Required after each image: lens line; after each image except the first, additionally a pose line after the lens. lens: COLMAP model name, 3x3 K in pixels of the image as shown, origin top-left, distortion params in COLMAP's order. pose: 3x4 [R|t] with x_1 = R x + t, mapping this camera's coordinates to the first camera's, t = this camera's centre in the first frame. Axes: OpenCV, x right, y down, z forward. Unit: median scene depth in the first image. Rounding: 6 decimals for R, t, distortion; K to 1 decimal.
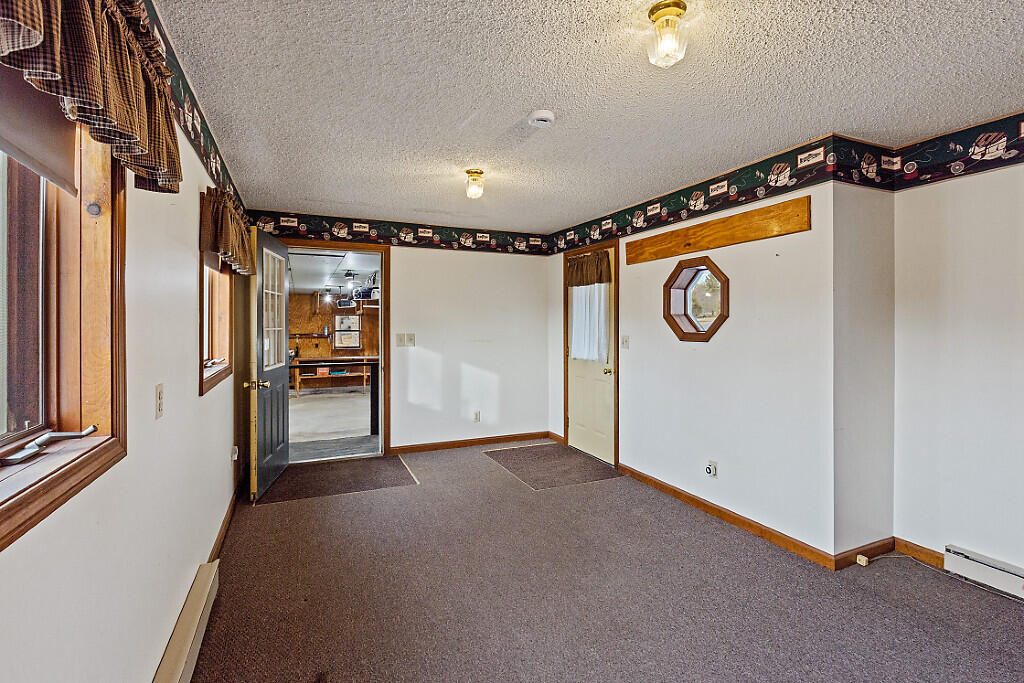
lens RADIAL K [[464.7, 0, 508.3], [0, 464.7, 326.7], [0, 0, 1]] dist [-0.000169, 0.000007]
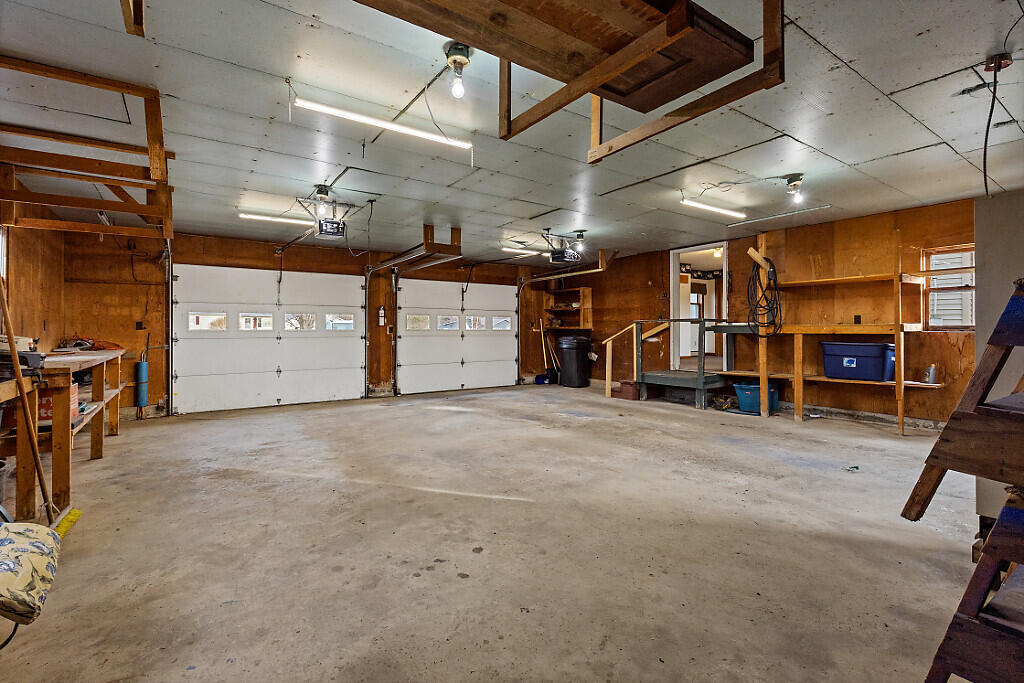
lens RADIAL K [[464.7, 0, 508.3], [0, 464.7, 326.7], [0, 0, 1]] dist [-0.000169, 0.000007]
pose [[-0.195007, -0.001829, 0.980800, -2.640658], [0.002028, 0.999995, 0.002268, 0.145170], [-0.980800, 0.002431, -0.195002, 2.812196]]
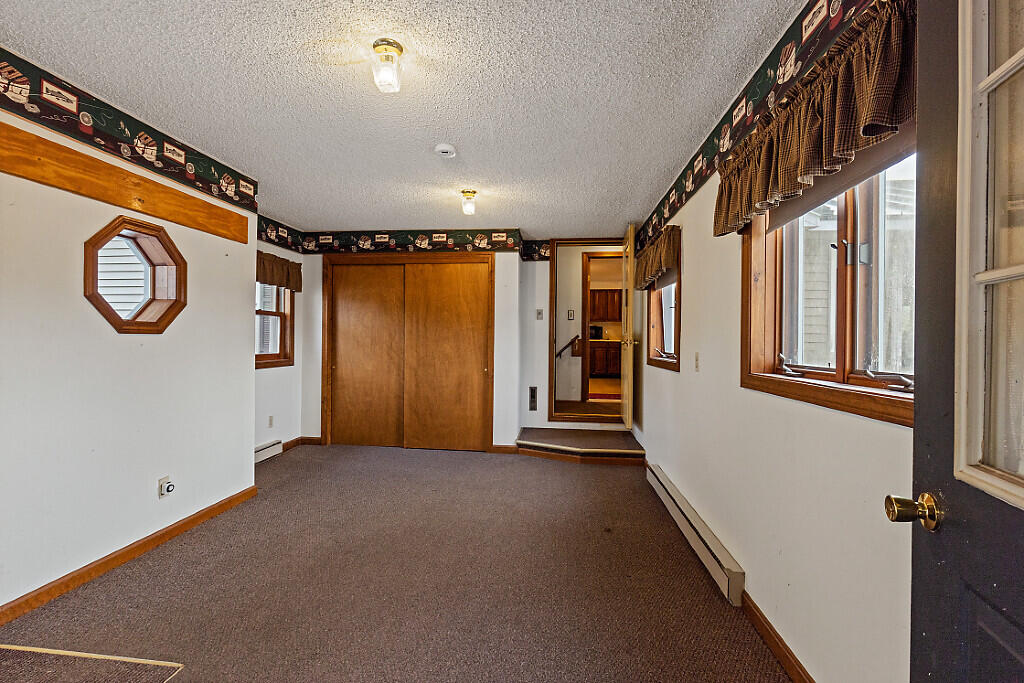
lens RADIAL K [[464.7, 0, 508.3], [0, 464.7, 326.7], [0, 0, 1]] dist [-0.000169, 0.000007]
pose [[-0.864432, 0.004469, 0.502730, -0.498045], [-0.007868, 0.999718, -0.022417, 0.034915], [-0.502688, -0.023334, -0.864153, 1.396000]]
